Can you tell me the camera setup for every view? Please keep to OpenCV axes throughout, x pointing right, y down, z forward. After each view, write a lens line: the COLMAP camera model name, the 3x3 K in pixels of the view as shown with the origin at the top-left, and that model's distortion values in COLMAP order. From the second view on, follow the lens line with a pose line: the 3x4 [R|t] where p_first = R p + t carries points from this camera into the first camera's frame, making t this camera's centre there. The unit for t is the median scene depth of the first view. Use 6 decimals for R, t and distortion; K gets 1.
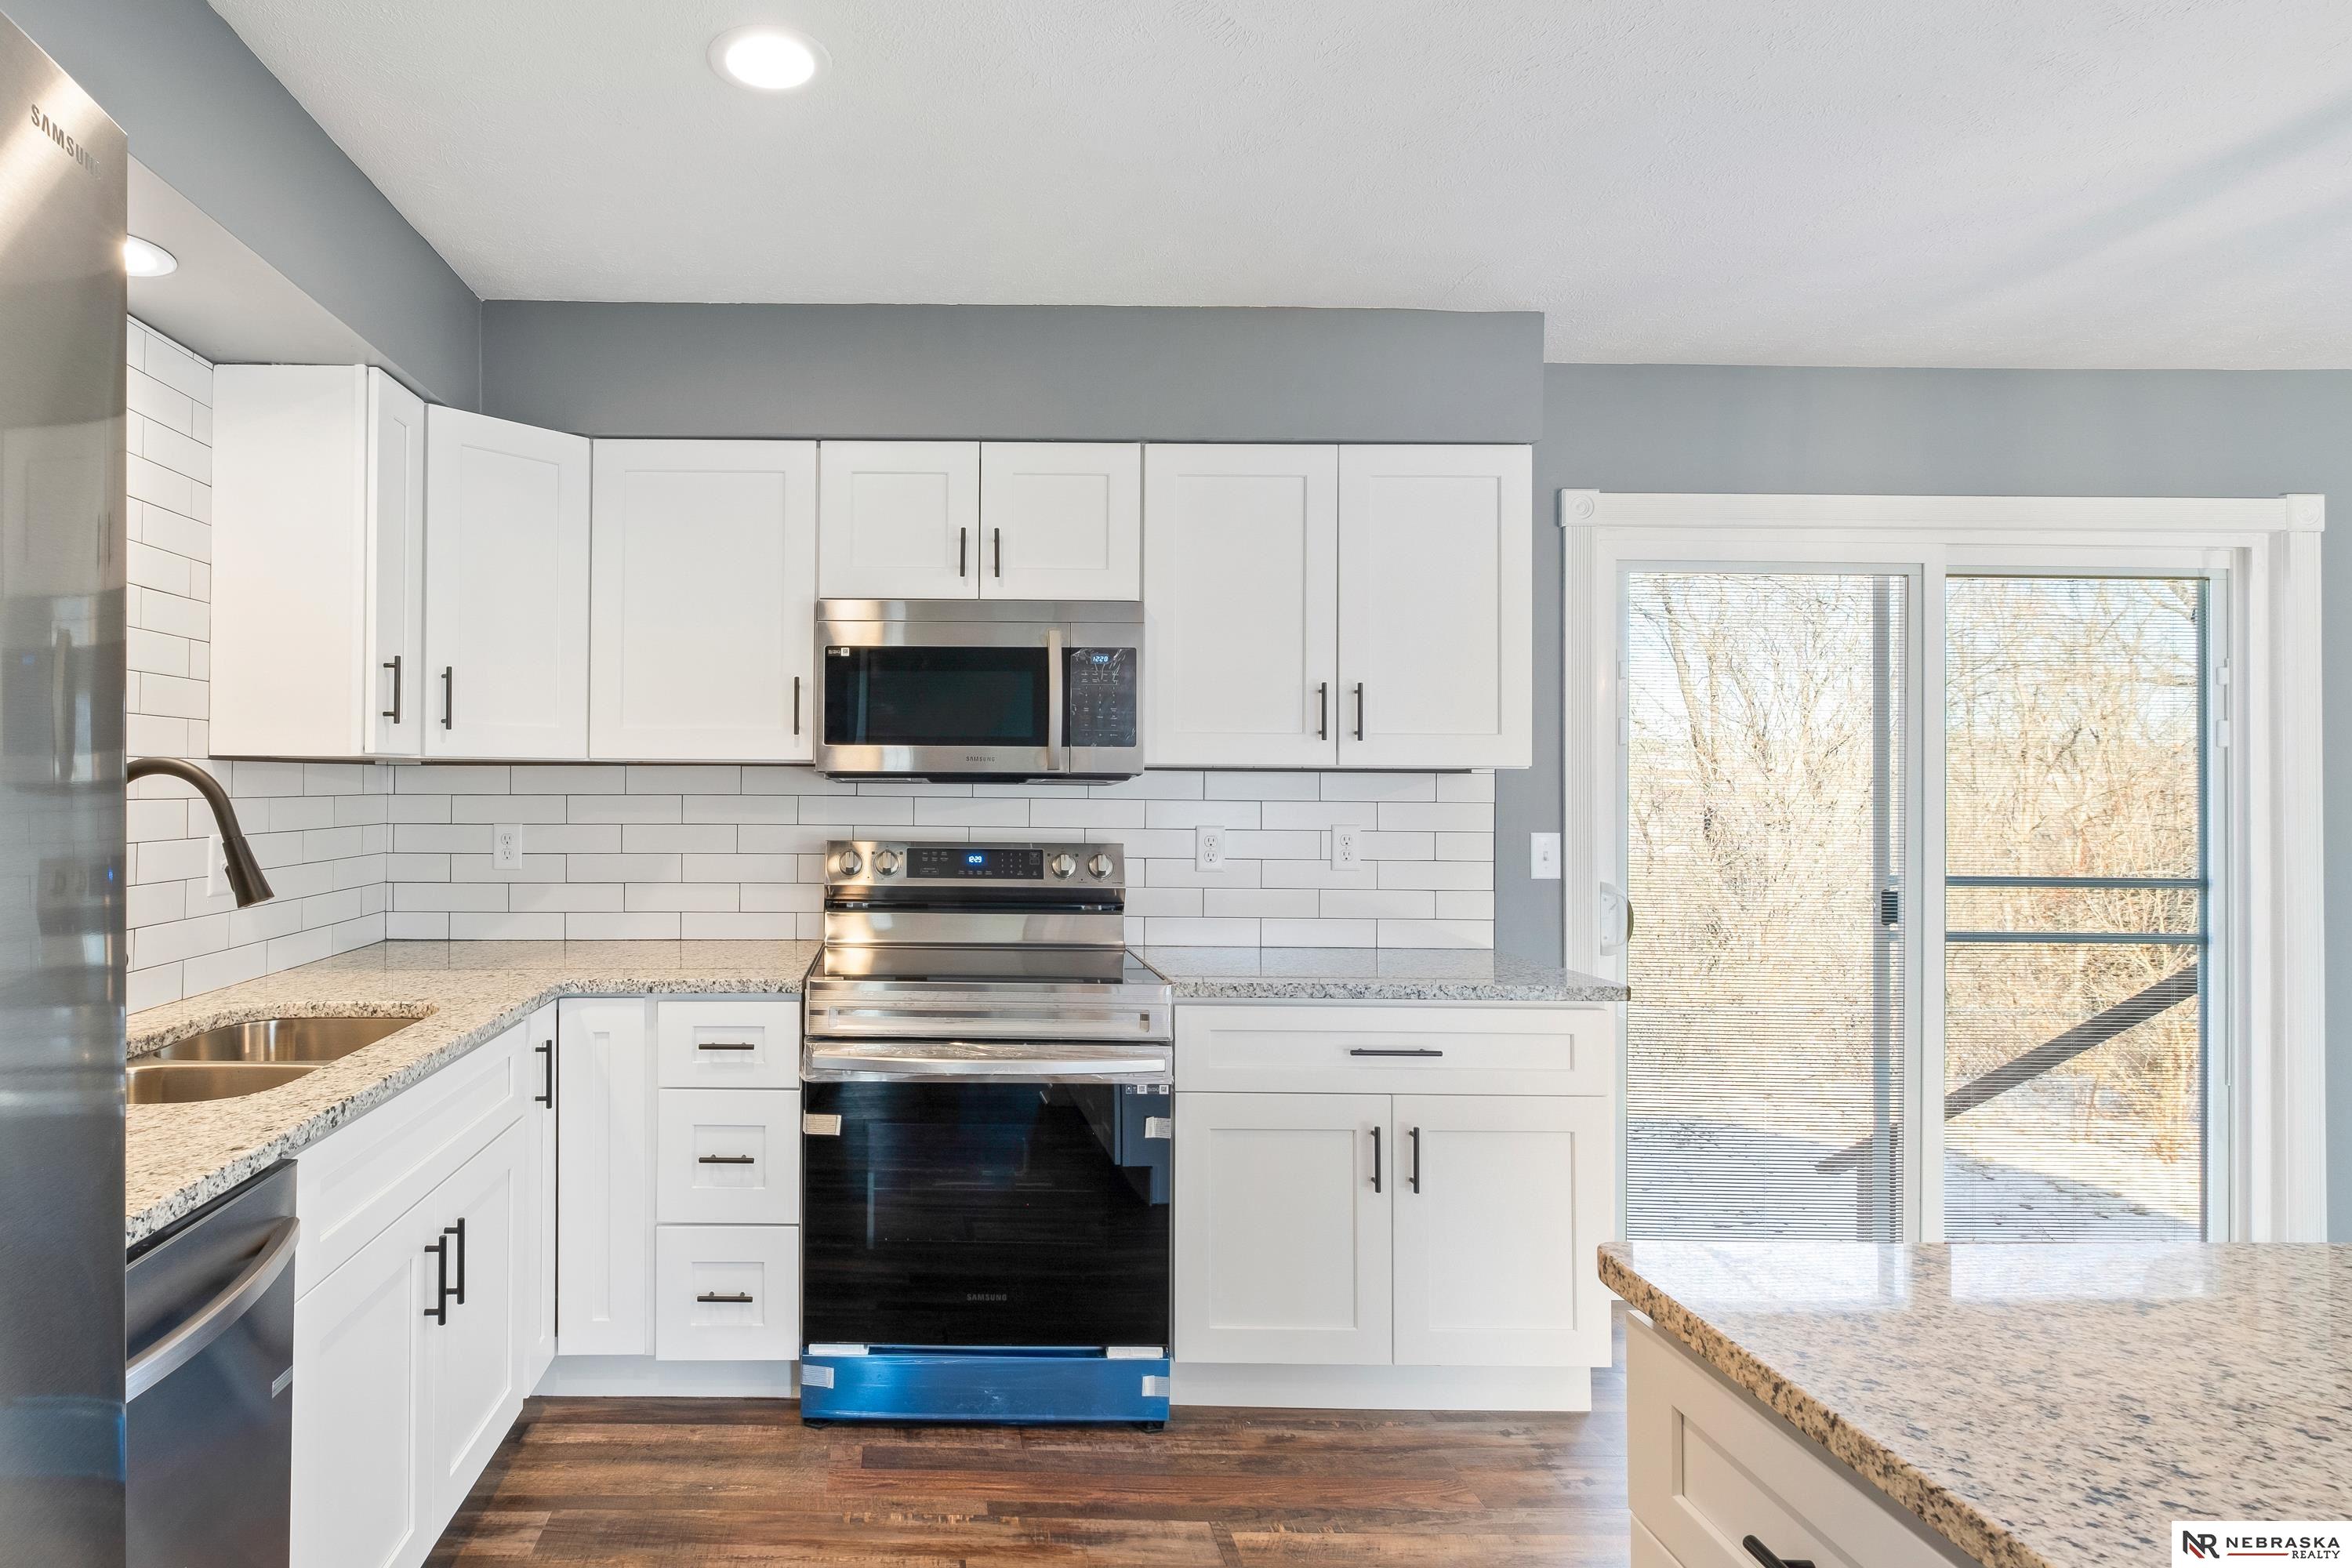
lens RADIAL K [[1278.4, 0, 967.5], [0, 1278.4, 764.8], [0, 0, 1]] dist [0.004281, 0.001163]
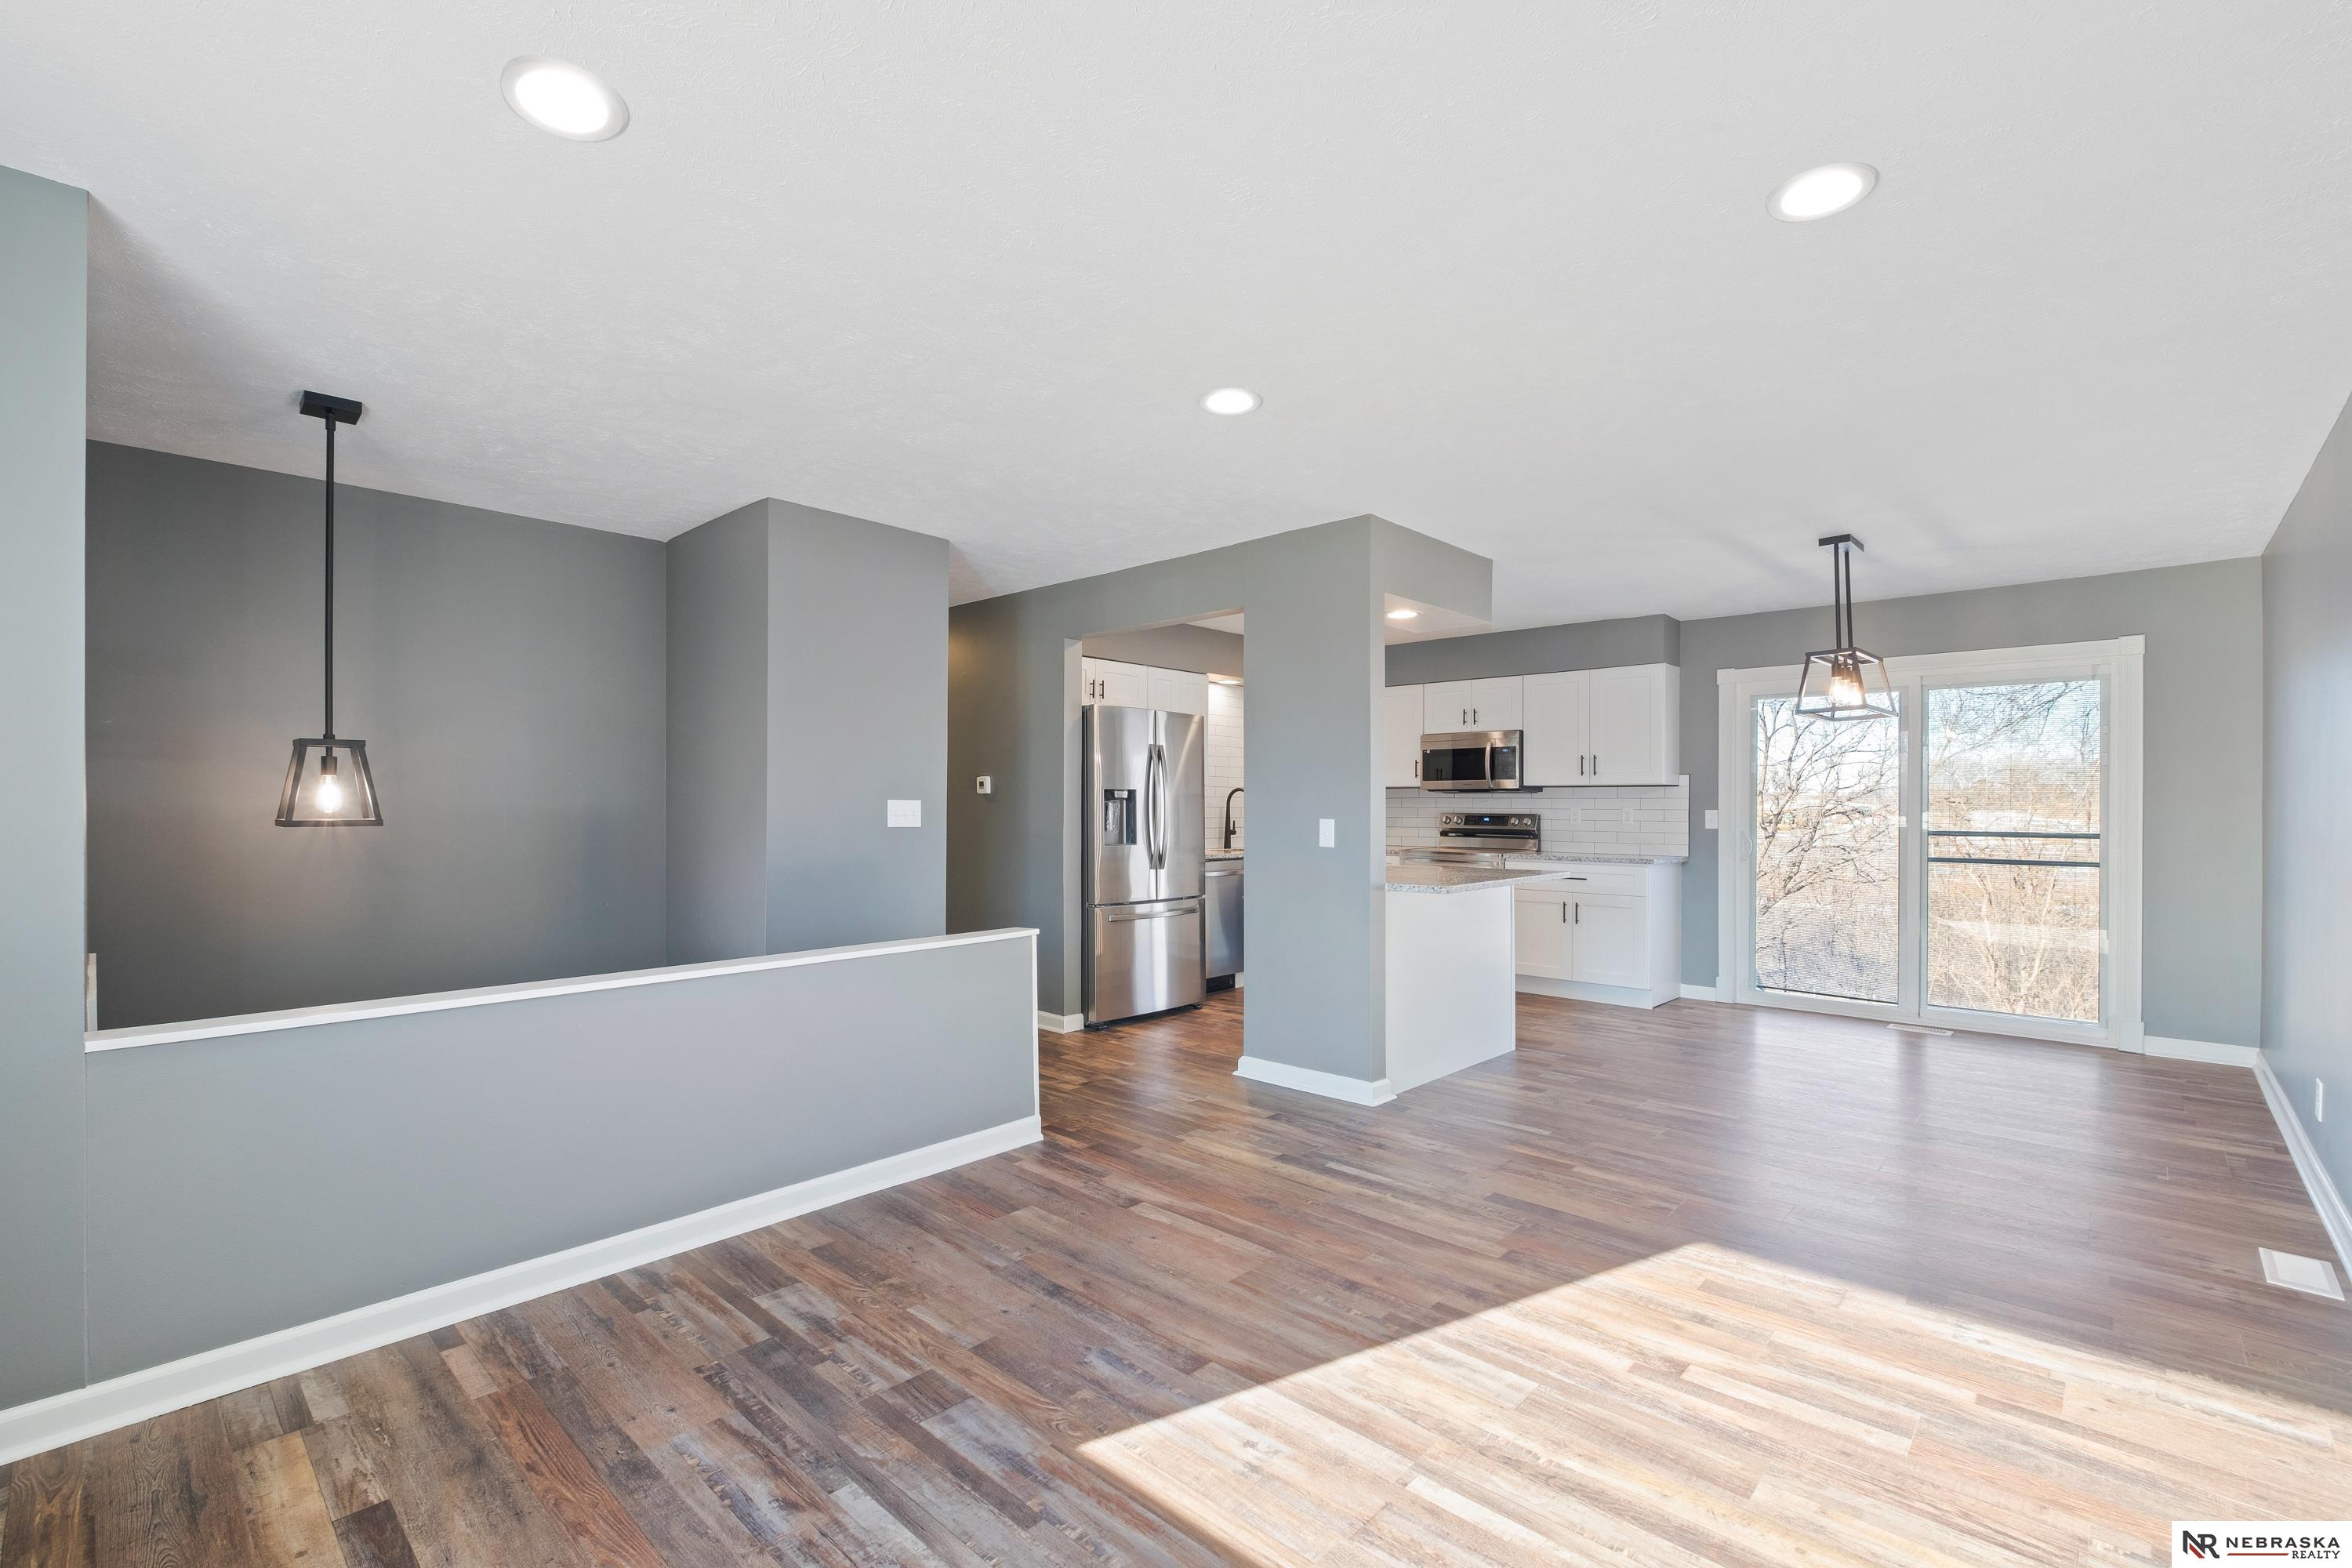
lens RADIAL K [[1030.0, 0, 1178.6], [0, 1030.0, 807.8], [0, 0, 1]] dist [0.001162, -0.002303]
pose [[0.728921, -0.002695, -0.684593, 1.190549], [0.012114, 0.999886, 0.008963, 0.020837], [0.684491, -0.014826, 0.728871, -1.276969]]
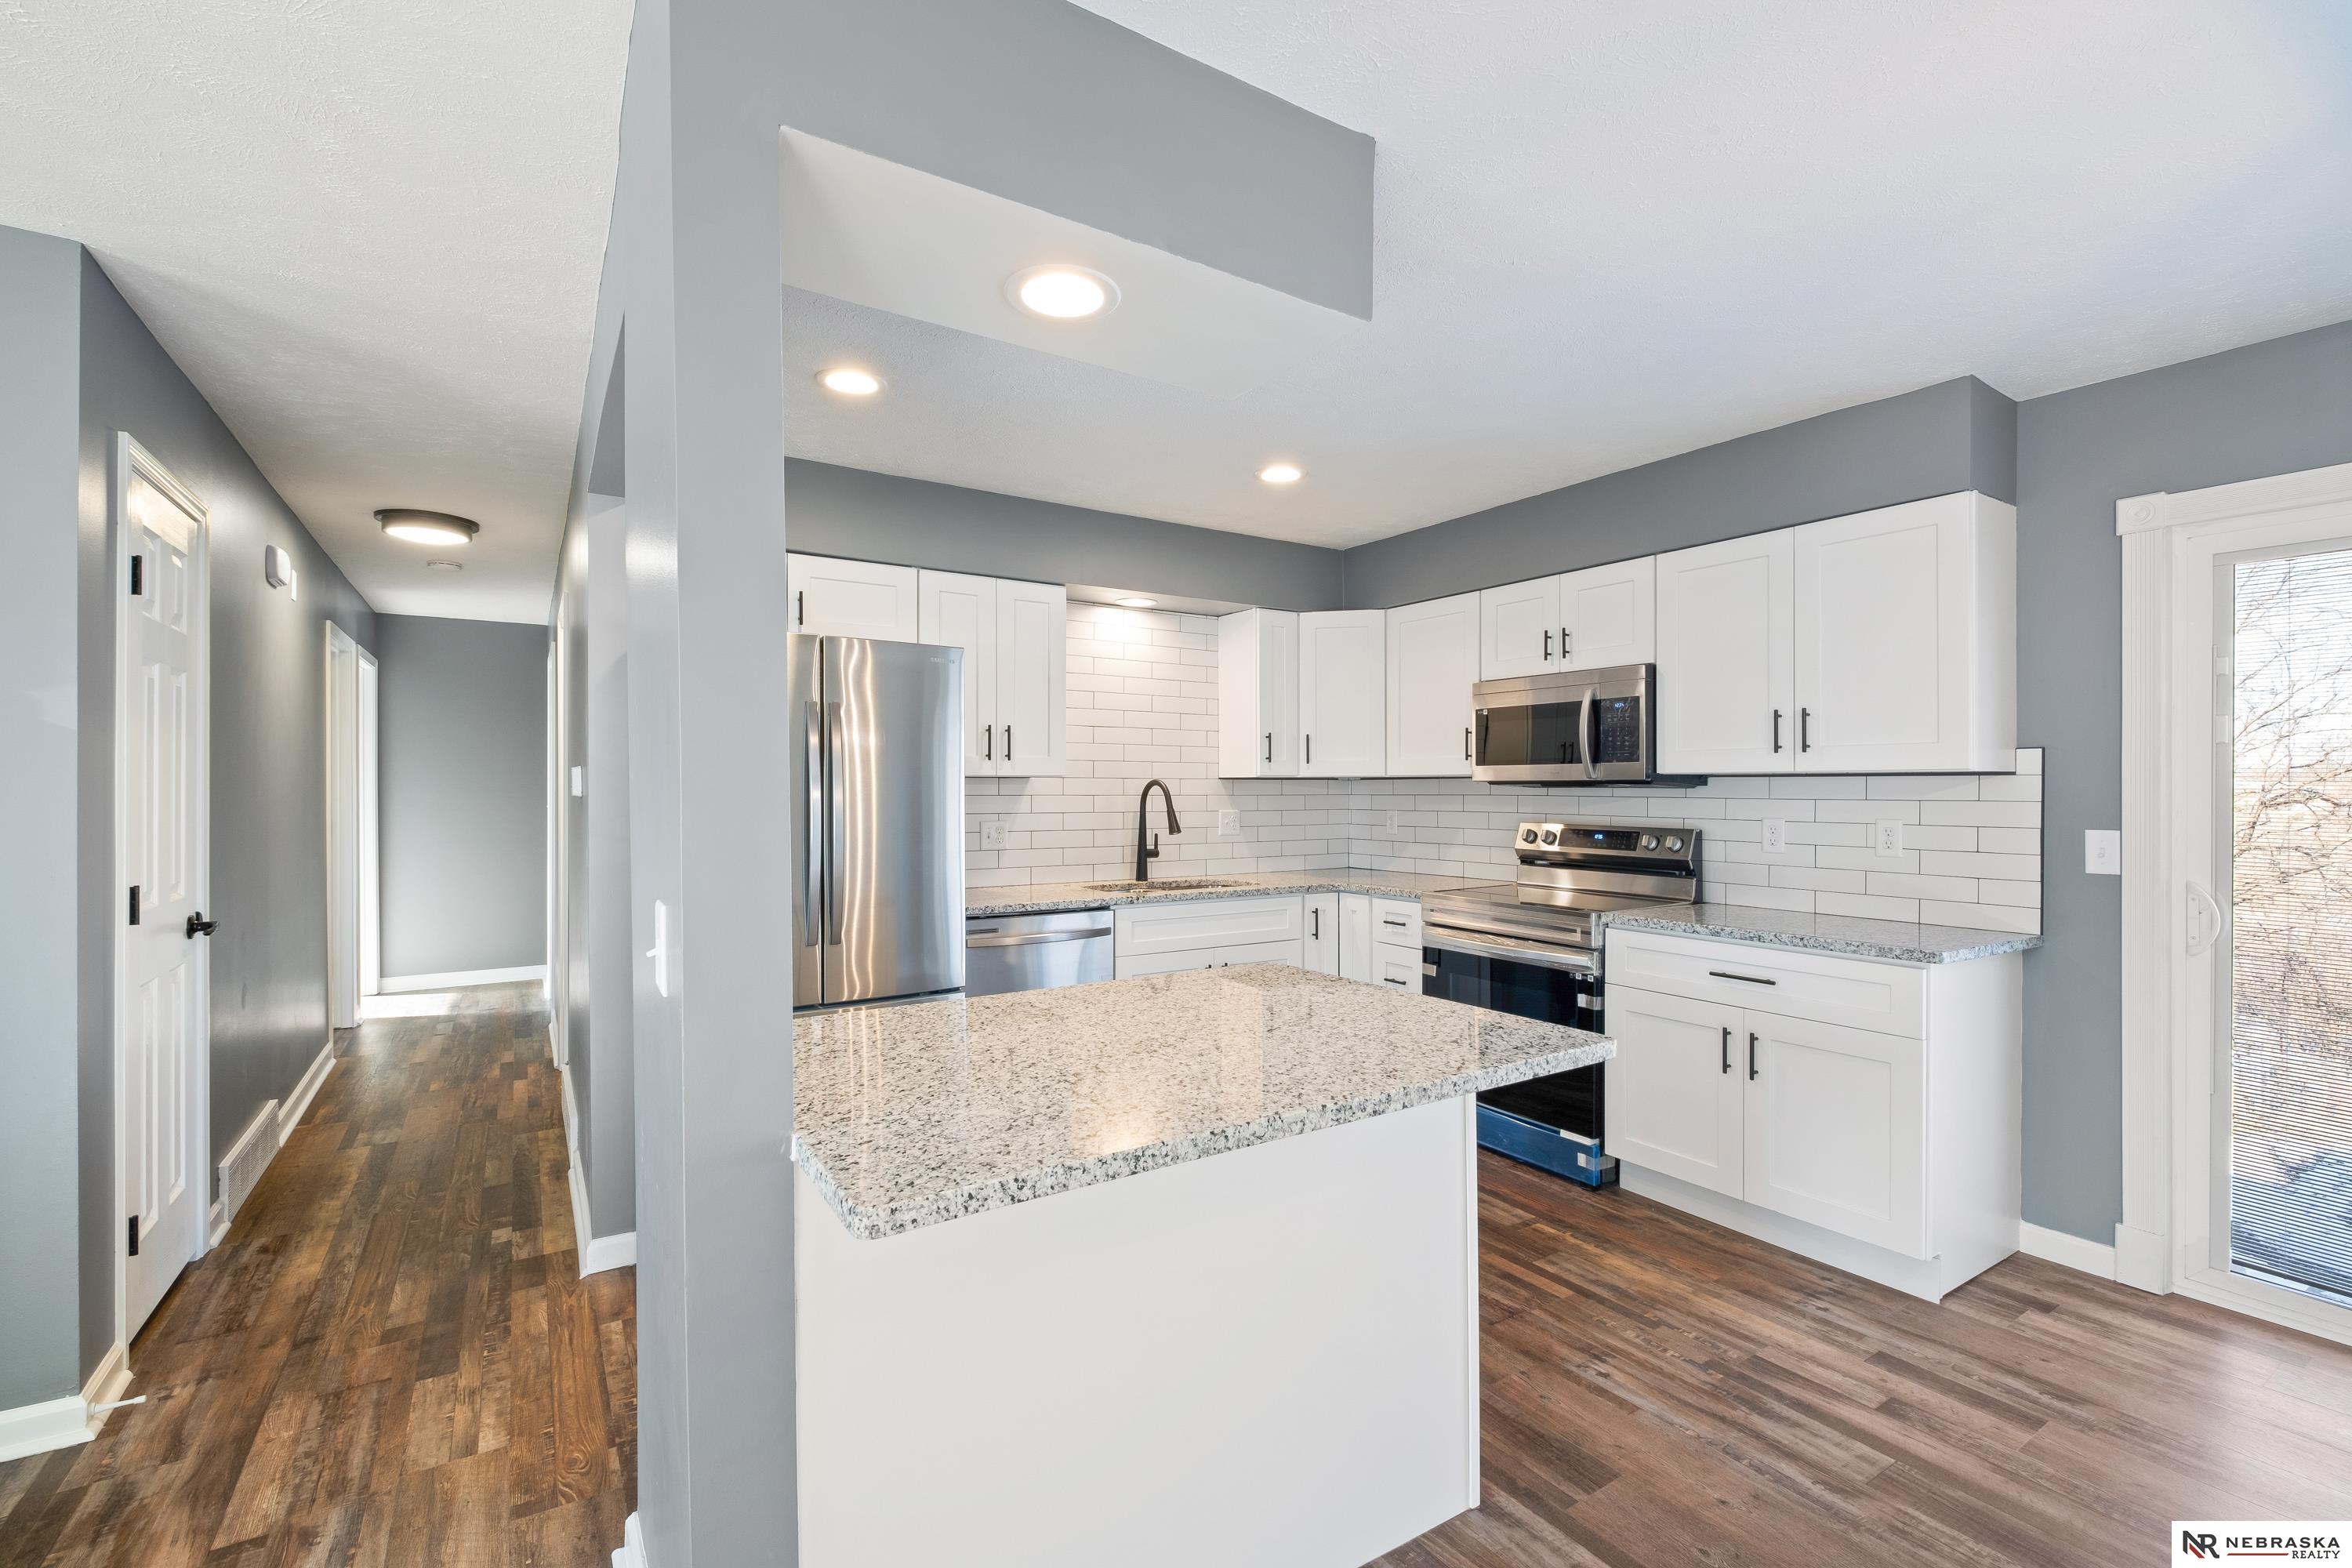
lens RADIAL K [[1030.0, 0, 1175.2], [0, 1030.0, 788.7], [0, 0, 1]] dist [0.001162, -0.002303]
pose [[0.541106, -0.005745, -0.840935, 0.844990], [0.015108, 0.999882, 0.002890, 0.005367], [0.840819, -0.014269, 0.541128, -0.111604]]
